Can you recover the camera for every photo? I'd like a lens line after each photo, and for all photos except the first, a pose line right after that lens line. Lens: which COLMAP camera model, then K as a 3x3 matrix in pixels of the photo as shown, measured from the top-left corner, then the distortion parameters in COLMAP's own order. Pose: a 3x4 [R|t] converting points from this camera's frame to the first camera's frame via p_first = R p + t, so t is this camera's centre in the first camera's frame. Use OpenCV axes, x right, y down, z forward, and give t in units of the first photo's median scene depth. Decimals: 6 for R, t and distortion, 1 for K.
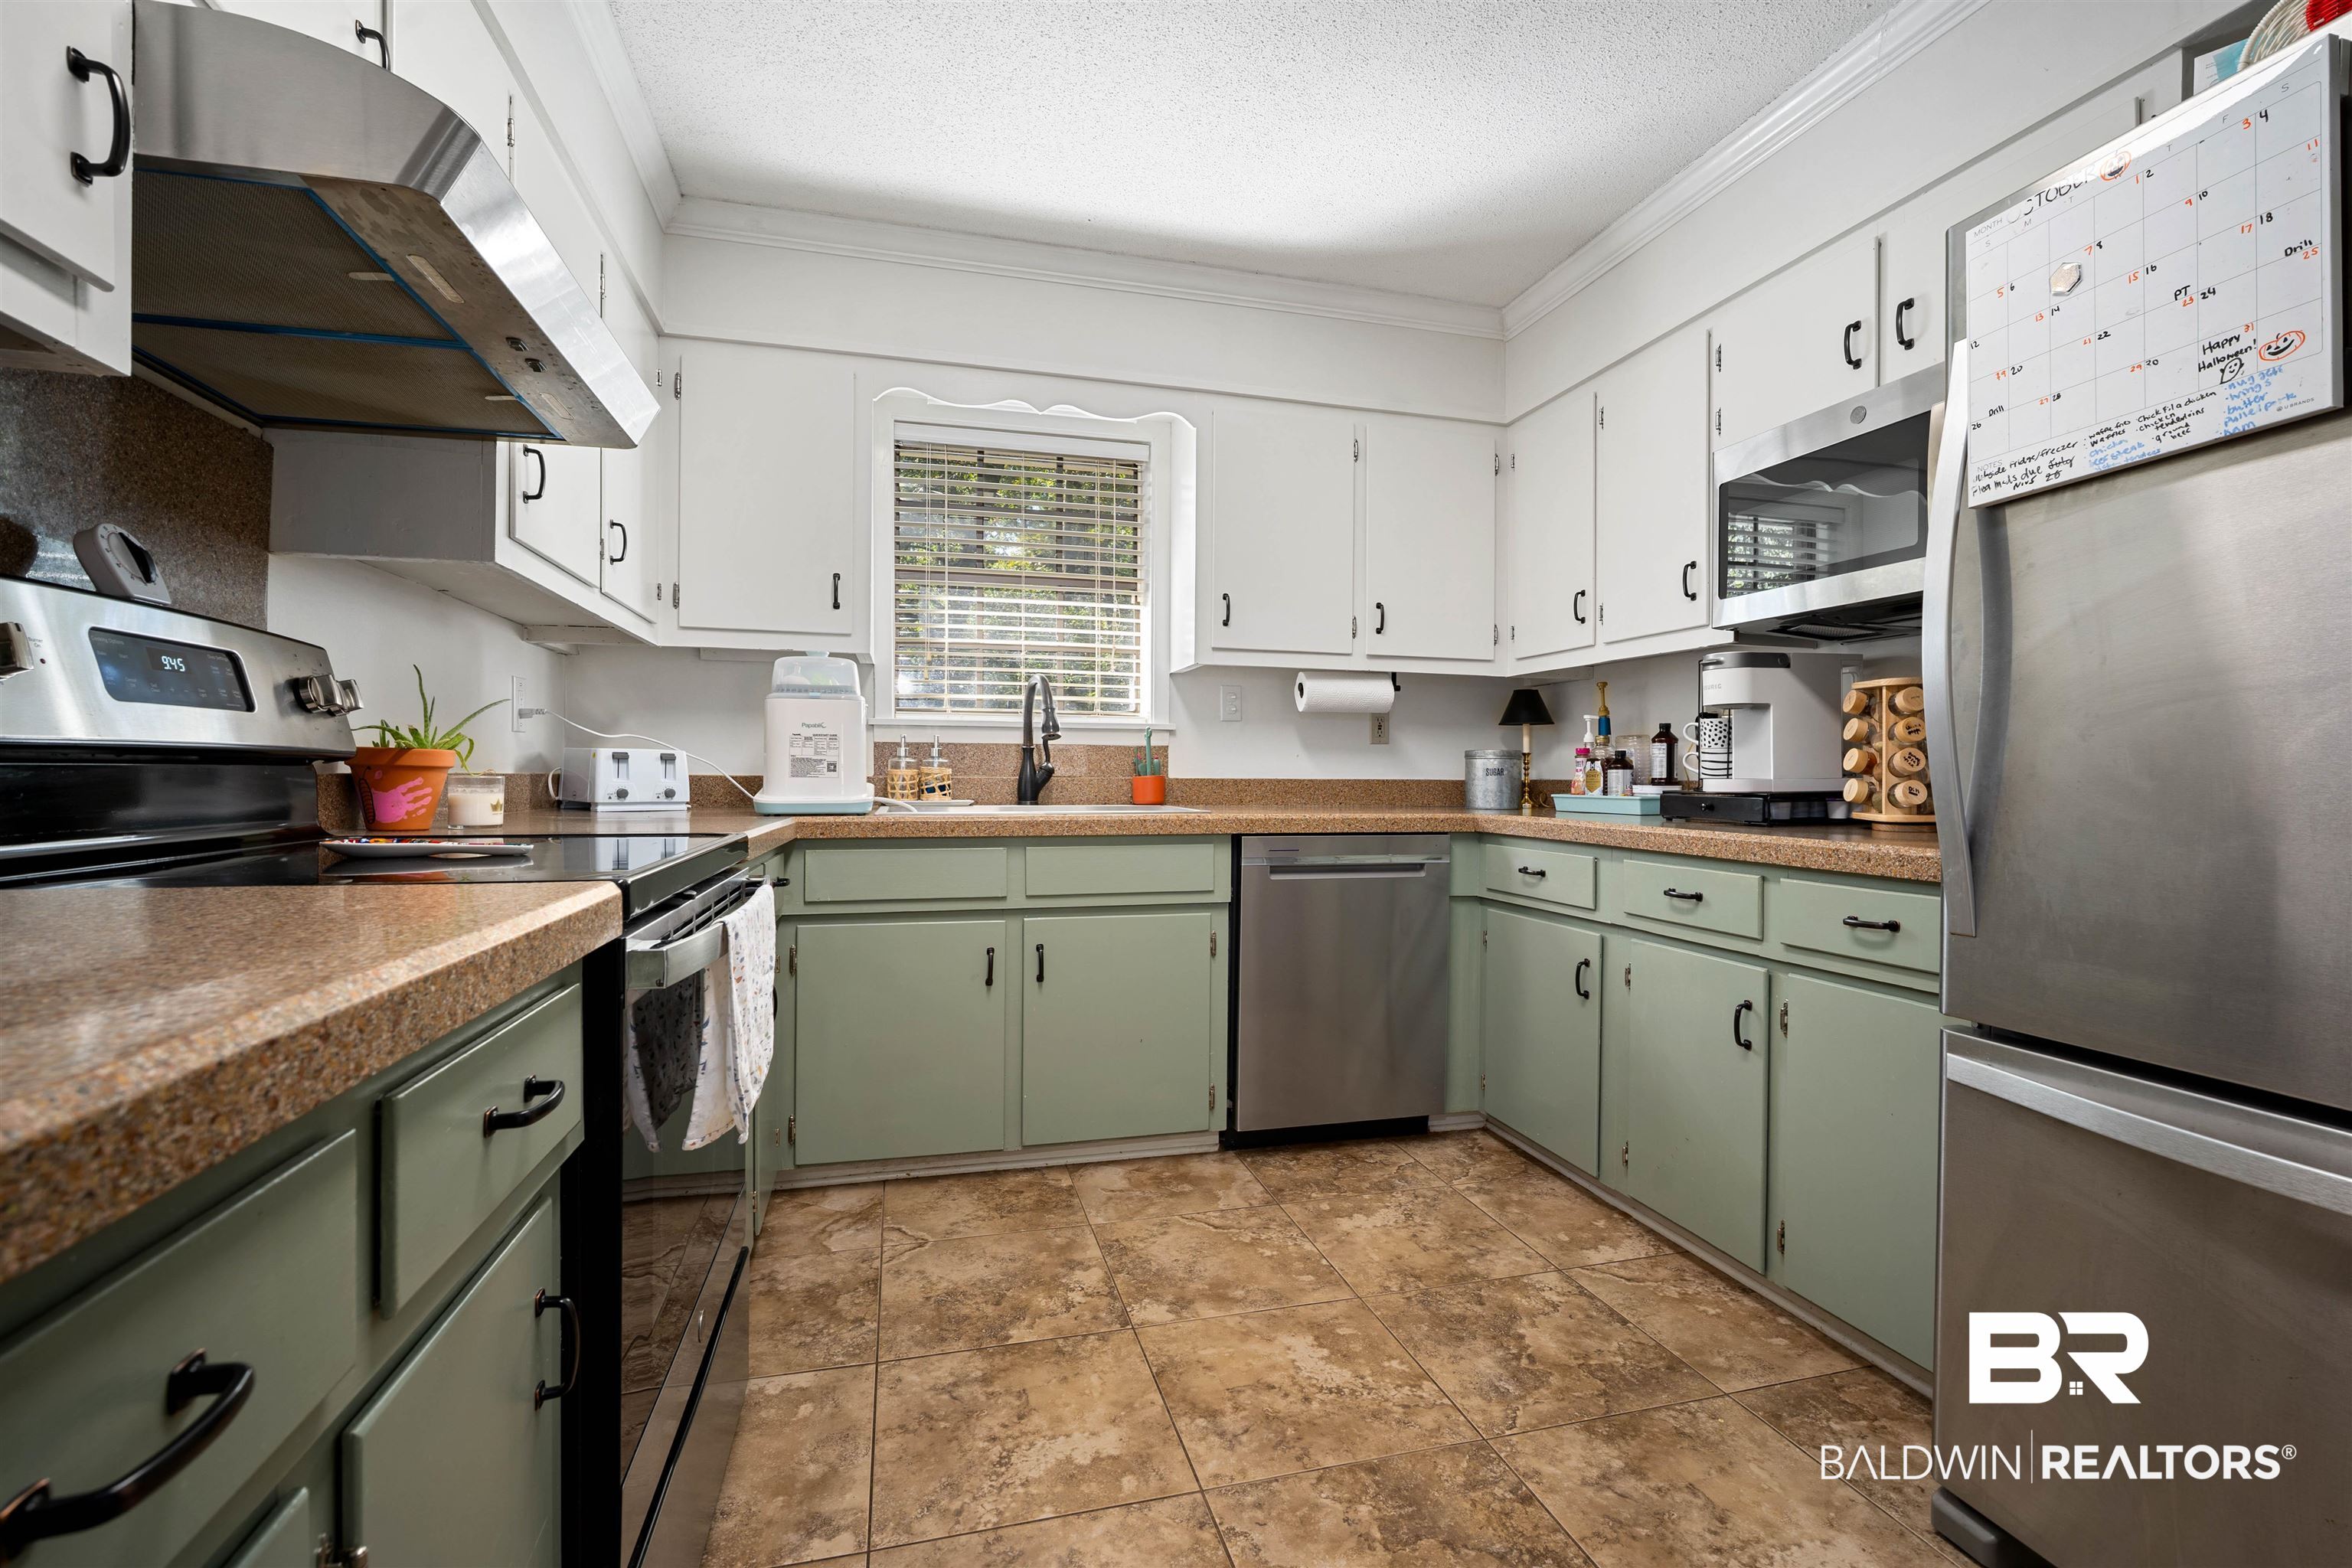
lens RADIAL K [[1037.6, 0, 1176.0], [0, 1037.6, 784.0], [0, 0, 1]] dist [-0.014642, 0.000554]
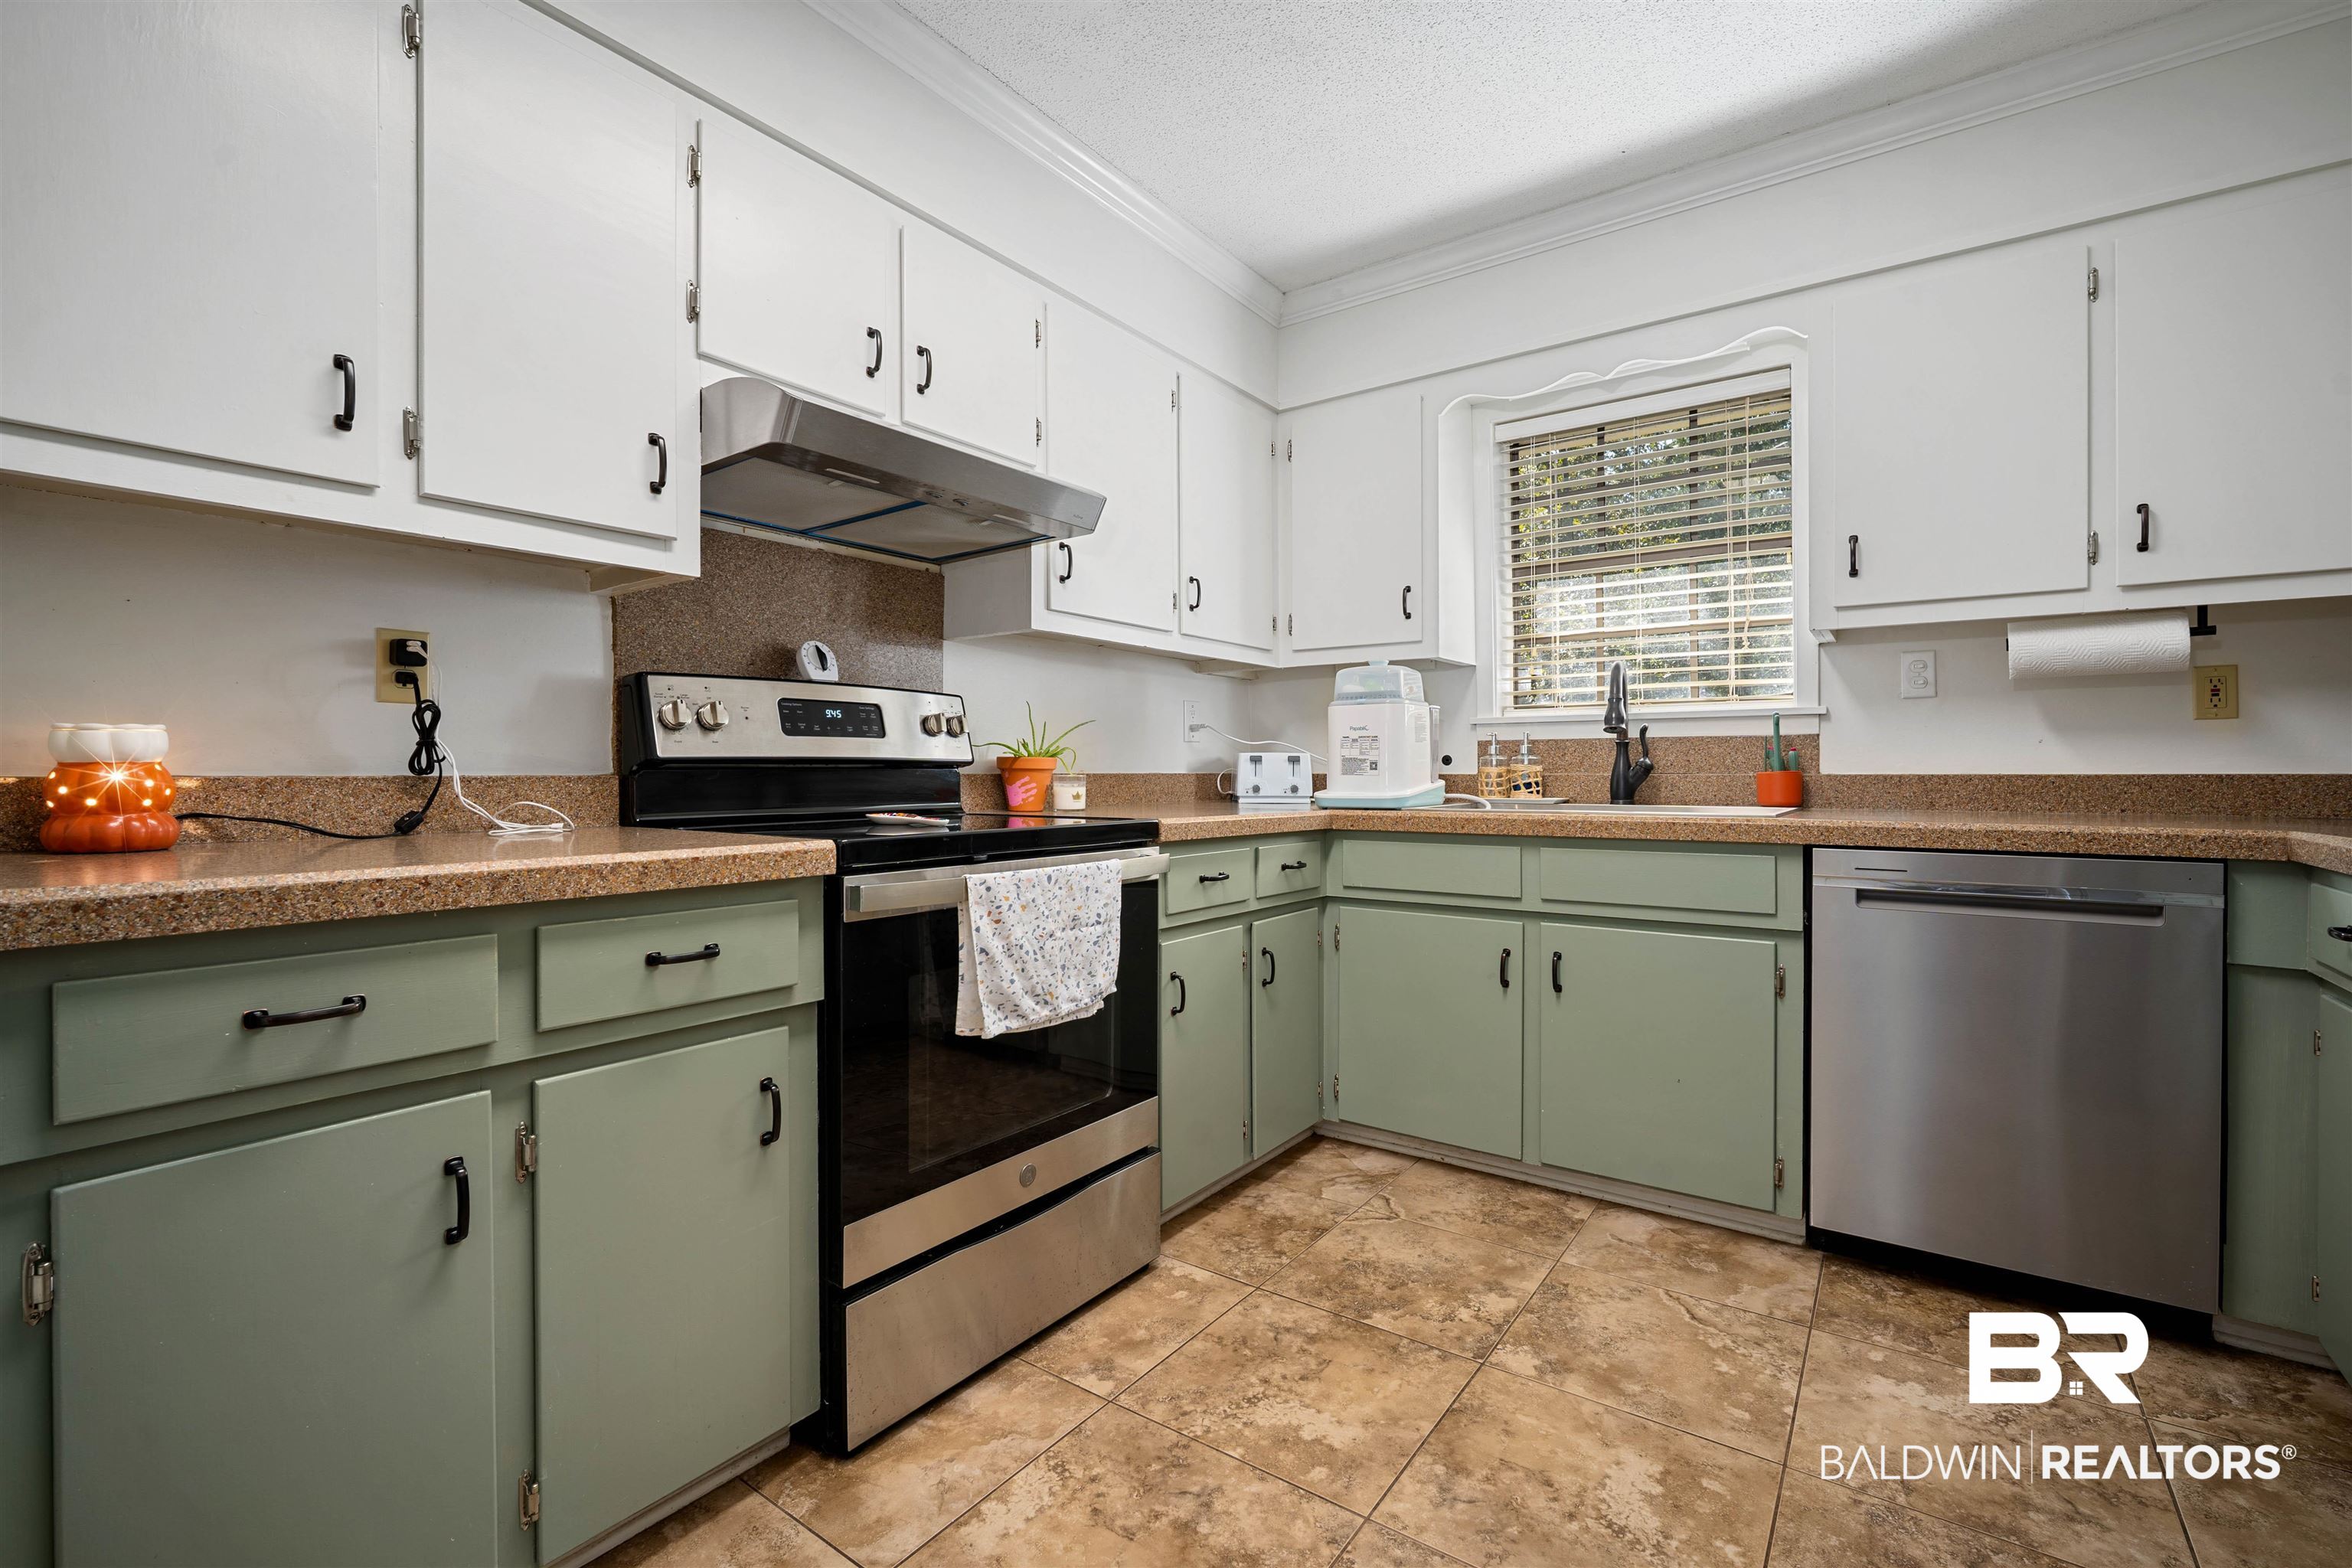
lens RADIAL K [[1020.6, 0, 1174.8], [0, 1020.6, 775.8], [0, 0, 1]] dist [-0.014026, 0.000346]
pose [[0.630553, -0.003969, -0.776136, 0.375082], [-0.001145, 0.999981, -0.006044, 0.001202], [0.776146, 0.004700, 0.630536, 0.154196]]
